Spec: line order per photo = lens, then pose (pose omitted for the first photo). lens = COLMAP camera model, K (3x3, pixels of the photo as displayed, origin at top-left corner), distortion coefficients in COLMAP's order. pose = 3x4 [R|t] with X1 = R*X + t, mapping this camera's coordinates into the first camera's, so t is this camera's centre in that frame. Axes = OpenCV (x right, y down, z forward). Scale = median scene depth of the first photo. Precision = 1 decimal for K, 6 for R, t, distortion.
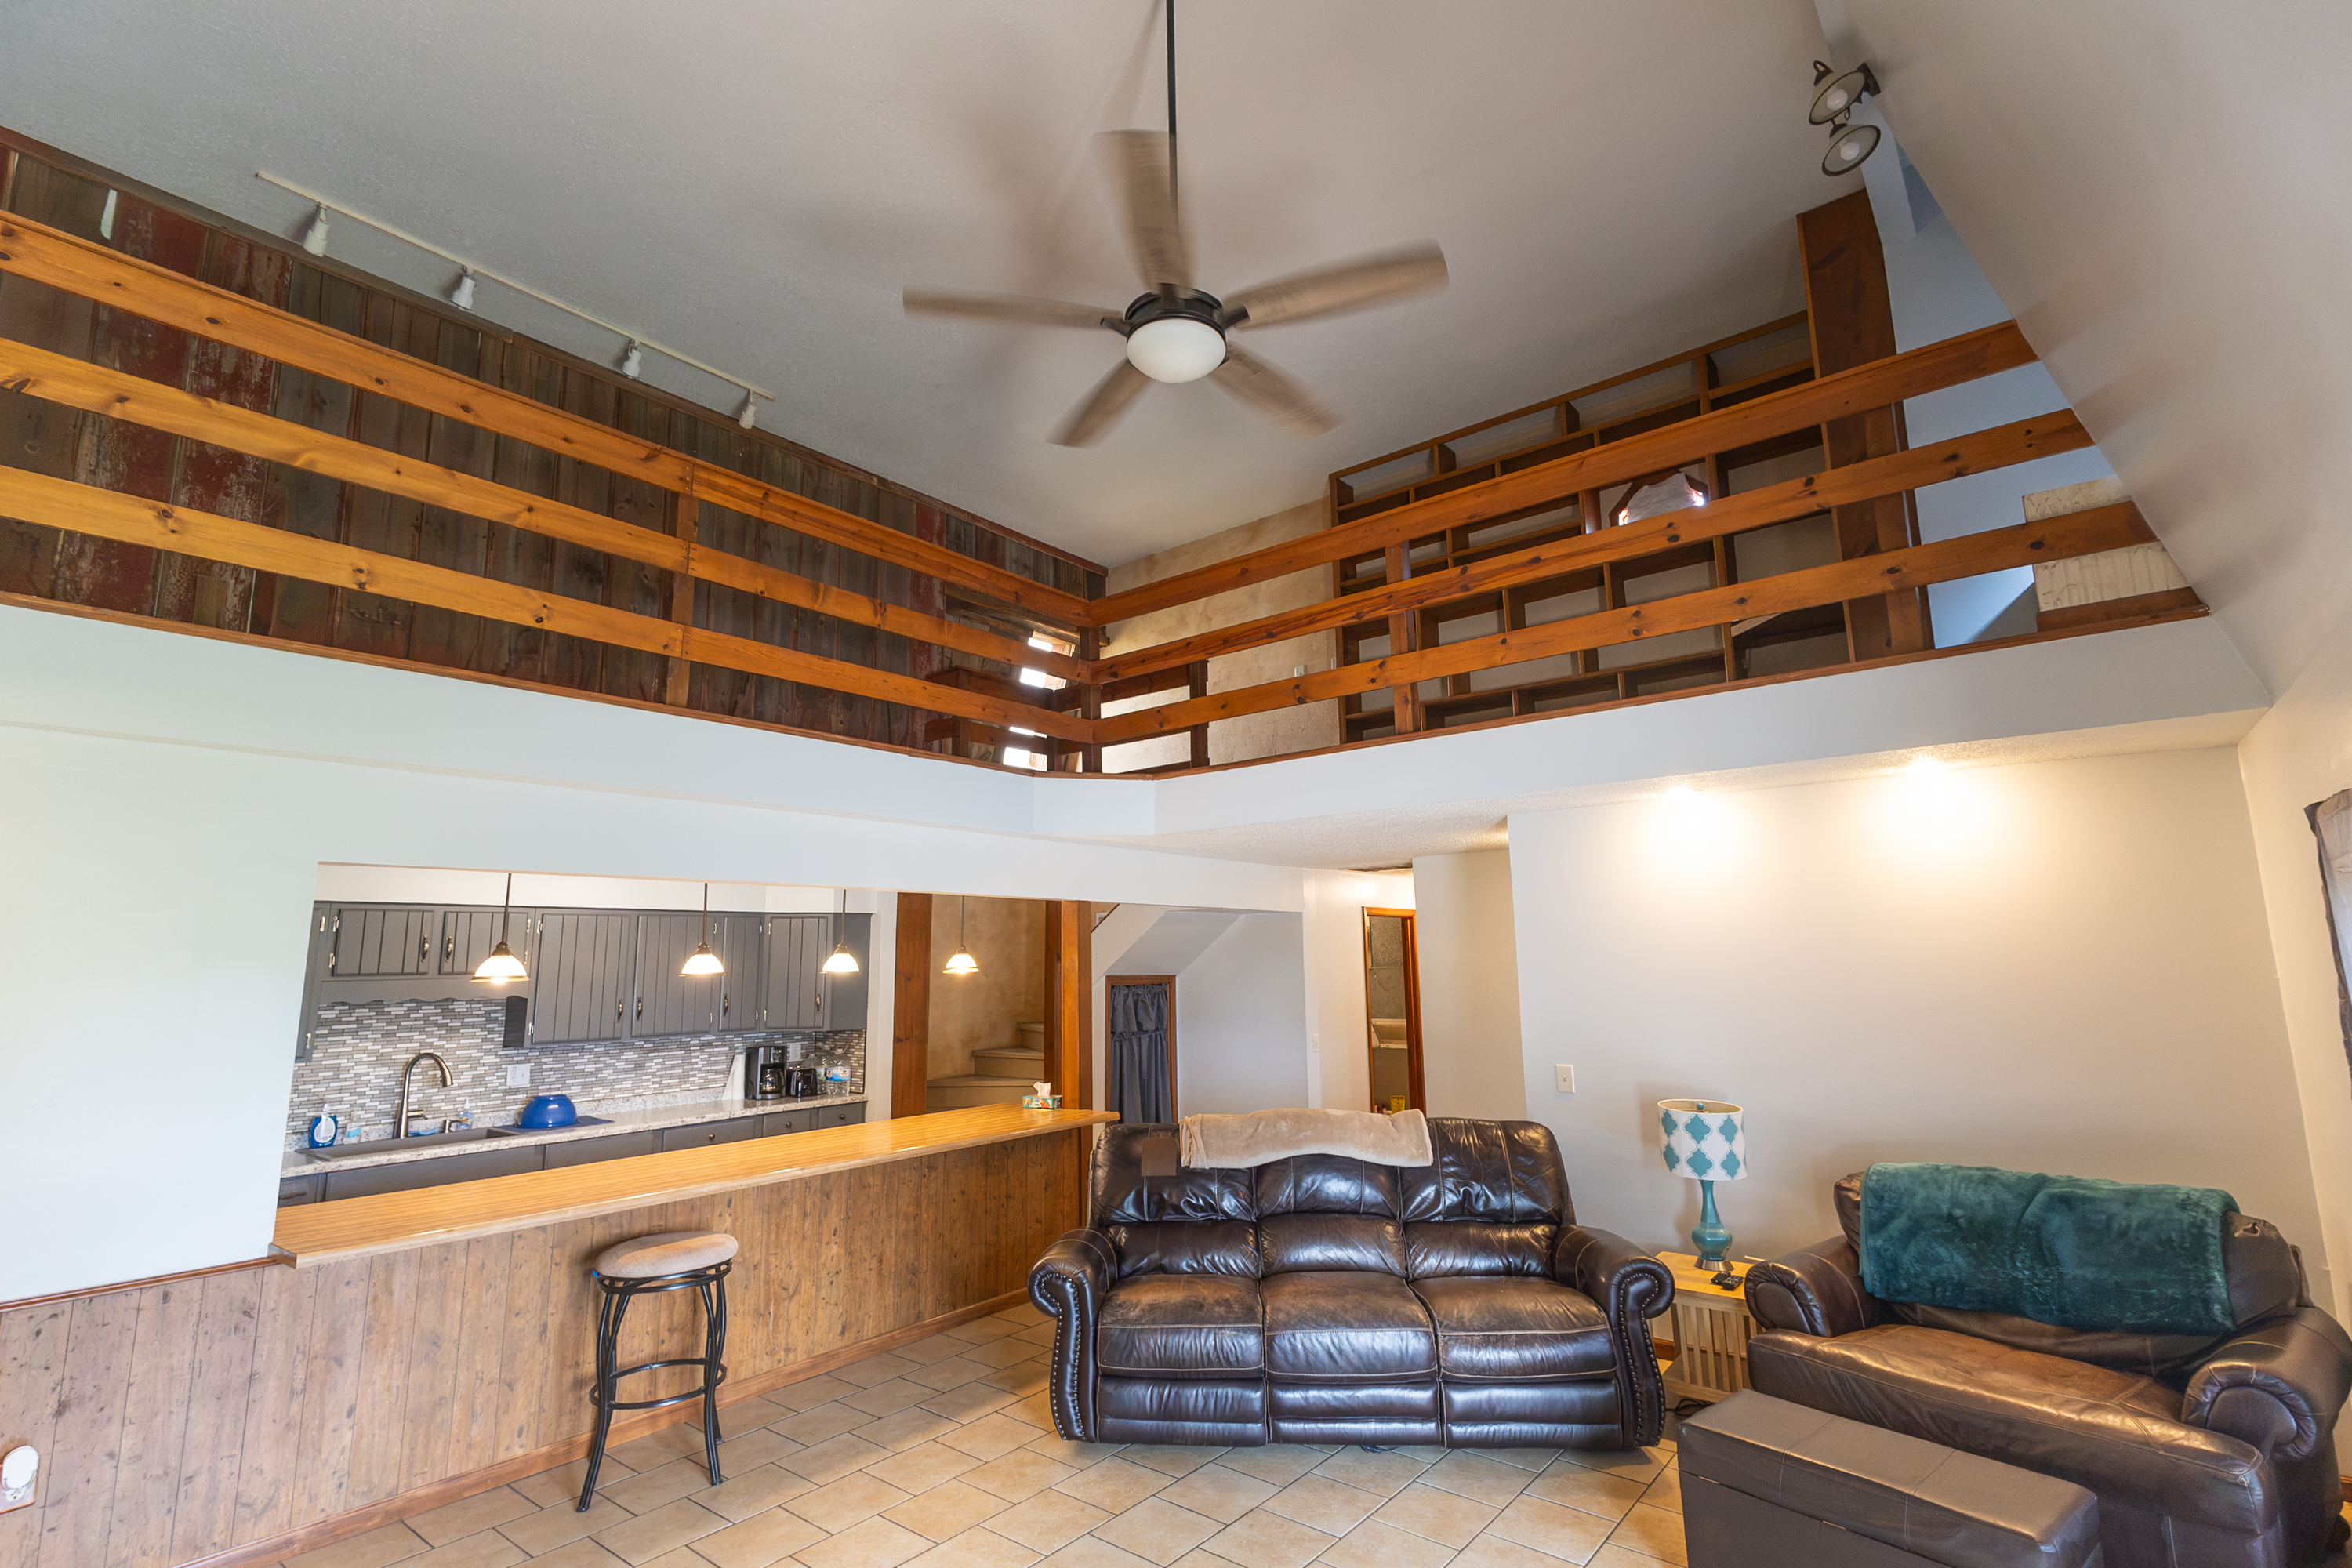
lens RADIAL K [[1097.9, 0, 1180.1], [0, 1097.9, 792.5], [0, 0, 1]] dist [0.026547, -0.007026]
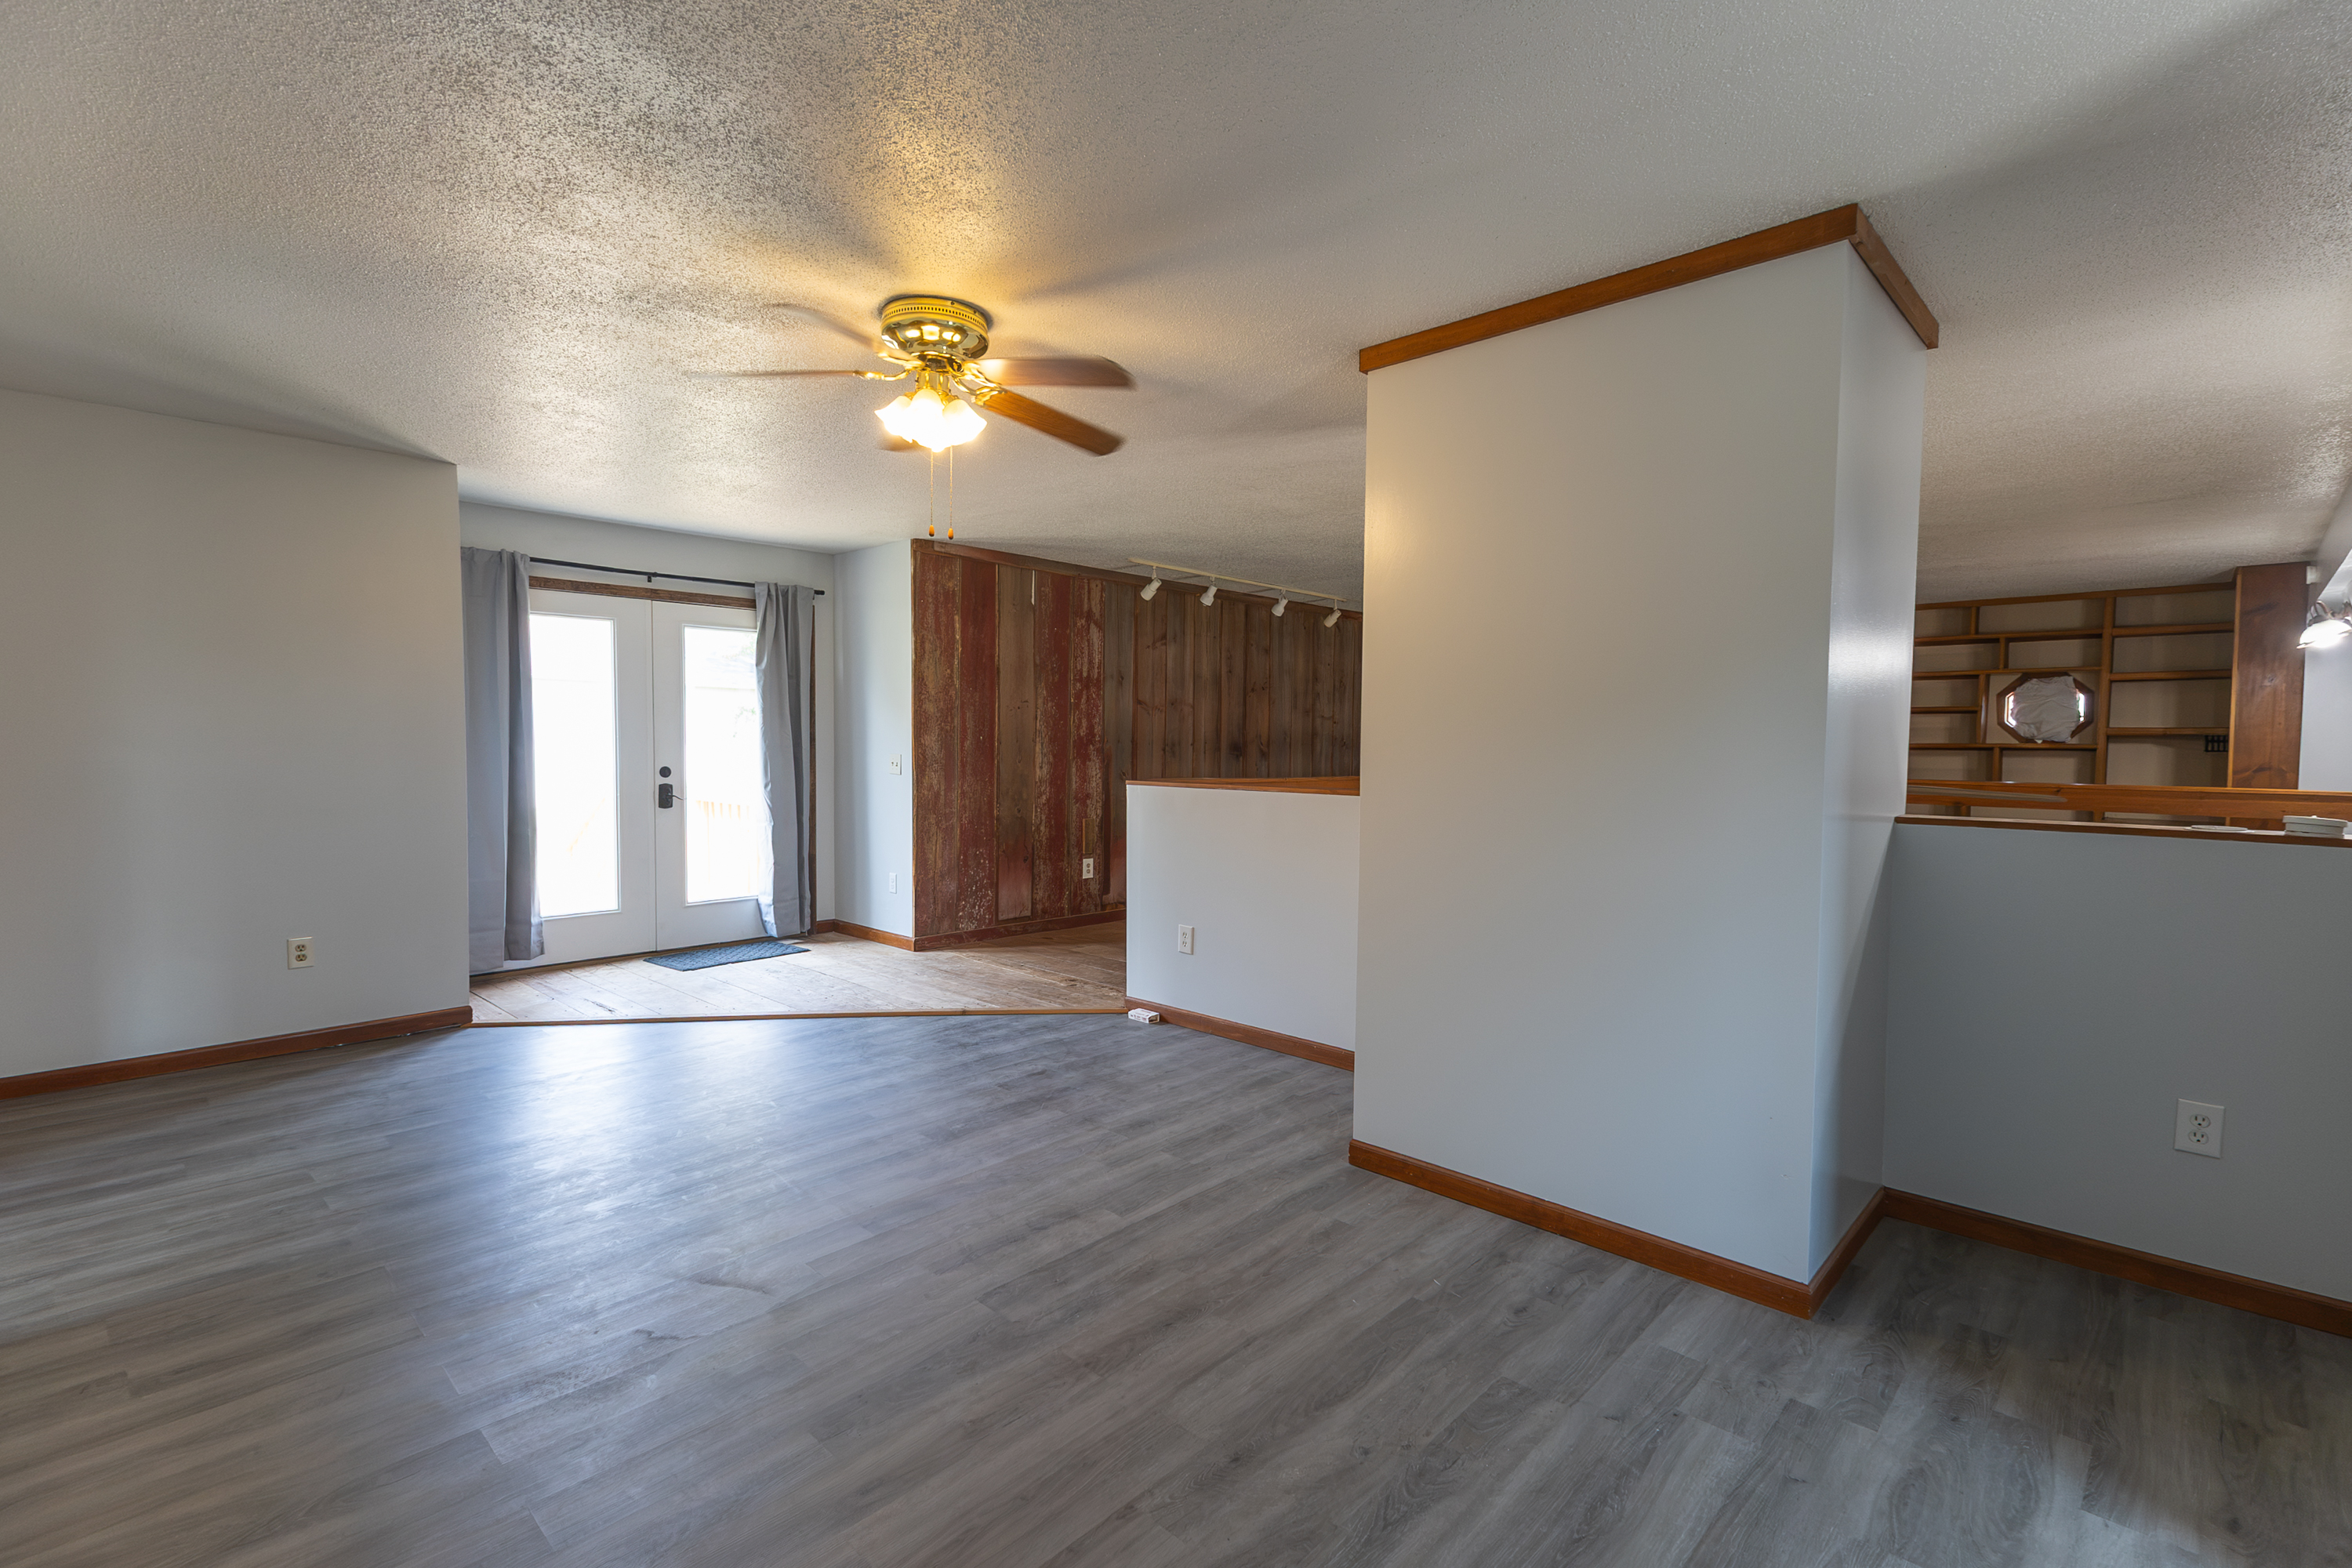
lens RADIAL K [[1061.7, 0, 1158.6], [0, 1061.7, 775.3], [0, 0, 1]] dist [0.024518, -0.006709]
pose [[0.996162, 0.024059, -0.084162, -0.543682], [-0.007473, 0.981351, 0.192079, -0.453097], [0.087214, -0.190713, 0.977764, -0.367755]]
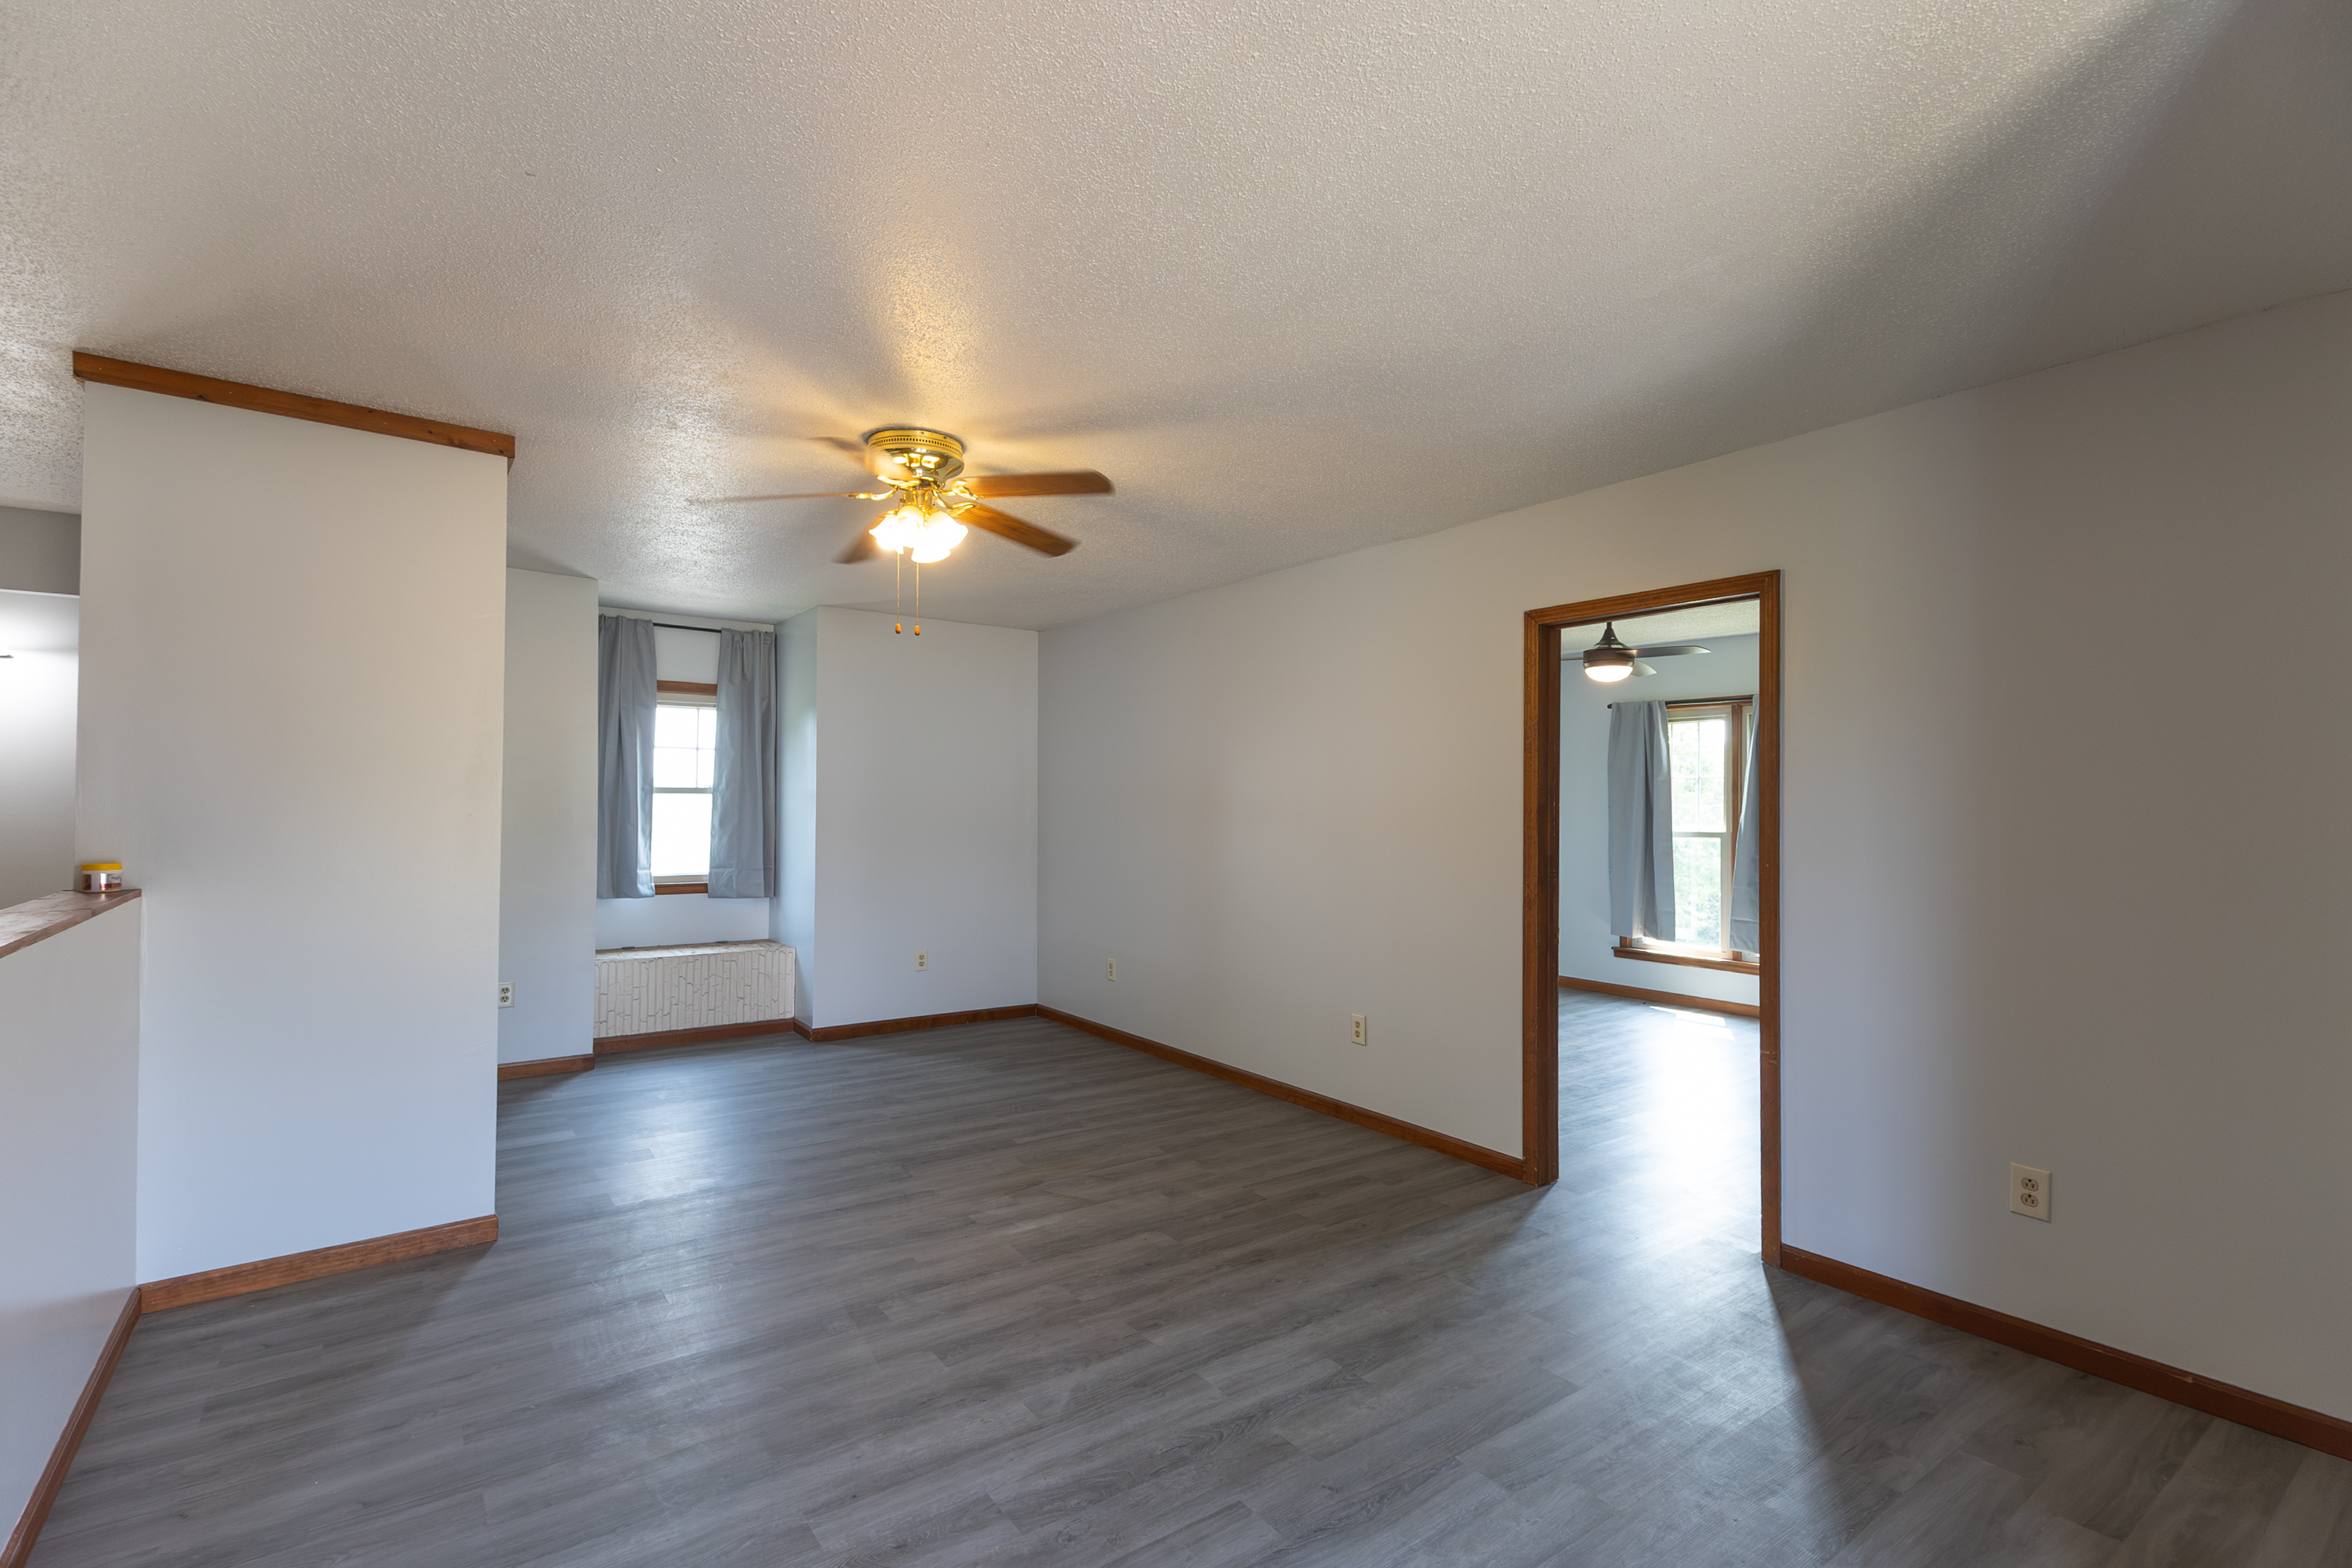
lens RADIAL K [[1070.1, 0, 1172.6], [0, 1070.1, 787.8], [0, 0, 1]] dist [0.024803, -0.009552]
pose [[-0.965039, 0.012881, 0.261790, -0.989670], [-0.032493, 0.985208, -0.168253, -0.291380], [-0.260085, -0.170876, -0.950346, 0.647764]]
